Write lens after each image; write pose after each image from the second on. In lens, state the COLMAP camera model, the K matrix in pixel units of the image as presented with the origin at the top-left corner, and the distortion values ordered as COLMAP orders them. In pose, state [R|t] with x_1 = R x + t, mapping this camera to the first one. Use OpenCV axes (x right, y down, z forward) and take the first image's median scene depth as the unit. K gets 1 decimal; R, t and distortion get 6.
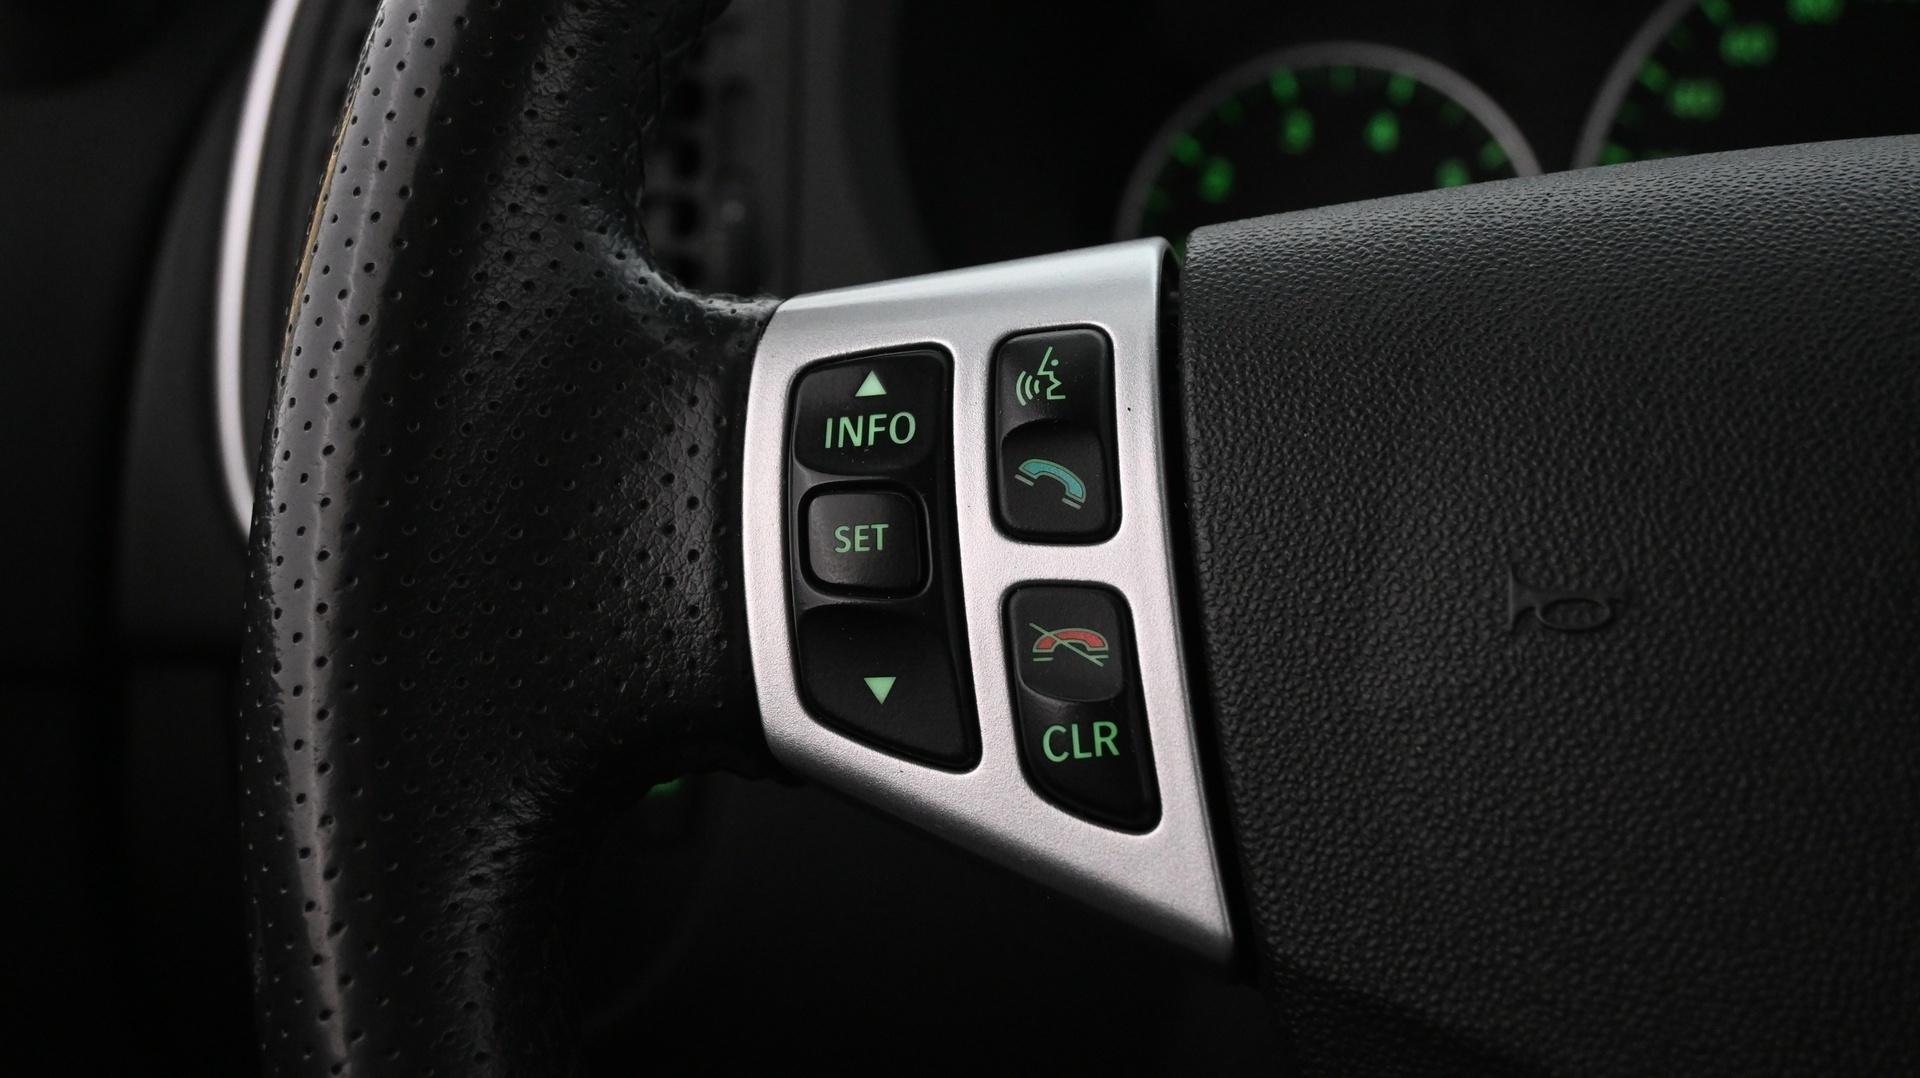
lens RADIAL K [[2661.2, 0, 960.0], [0, 2661.2, 539.0], [0, 0, 1]] dist [0.005684, 0.003850]
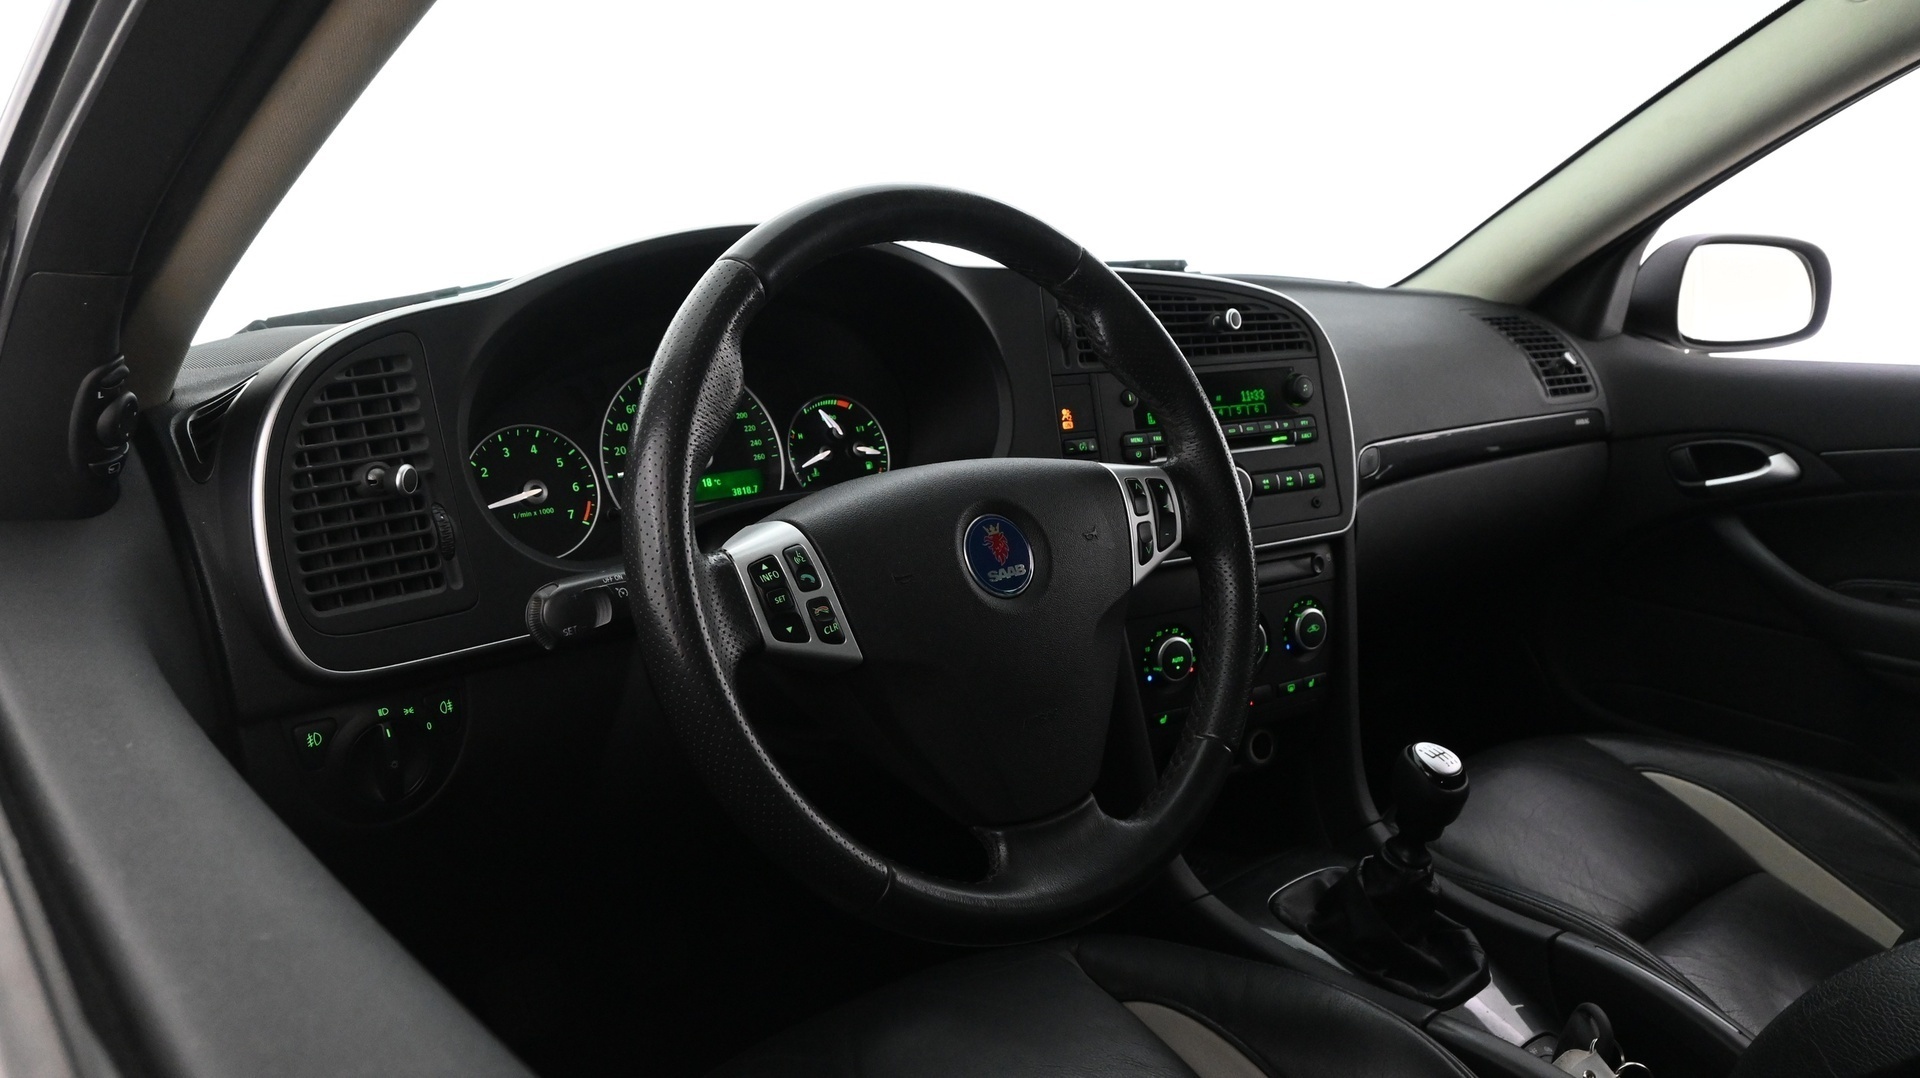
lens RADIAL K [[1405.2, 0, 960.0], [0, 1405.2, 539.0], [0, 0, 1]] dist [-0.001171, -0.010396]
pose [[0.592158, -0.187054, 0.783811, -1.756024], [0.159565, 0.980644, 0.113479, -0.331420], [-0.789866, 0.057871, 0.610543, -0.755651]]
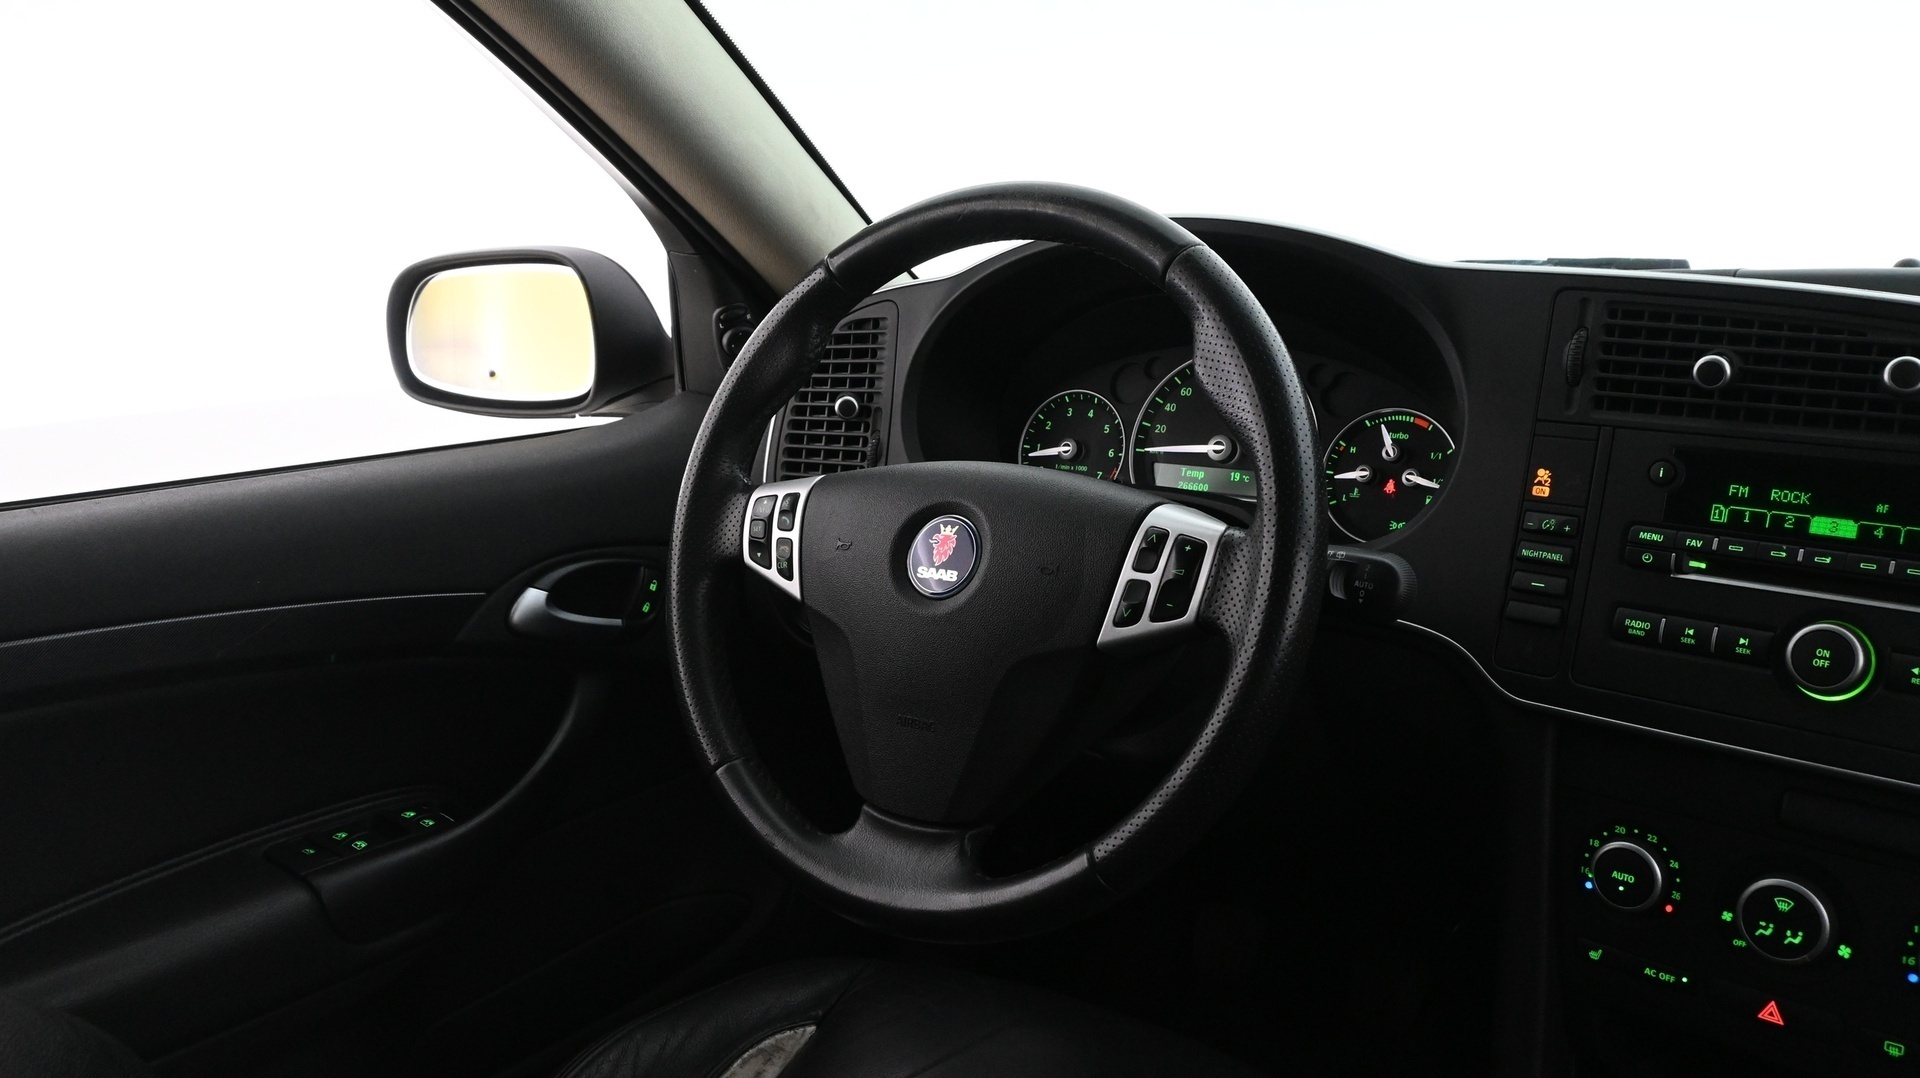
lens RADIAL K [[1513.0, 0, 960.0], [0, 1513.0, 539.0], [0, 0, 1]] dist [0.001136, 0.000903]
pose [[0.918469, 0.053922, -0.391800, 1.658677], [-0.042377, 0.998376, 0.038061, -0.121551], [0.393217, -0.018355, 0.919263, -1.856634]]
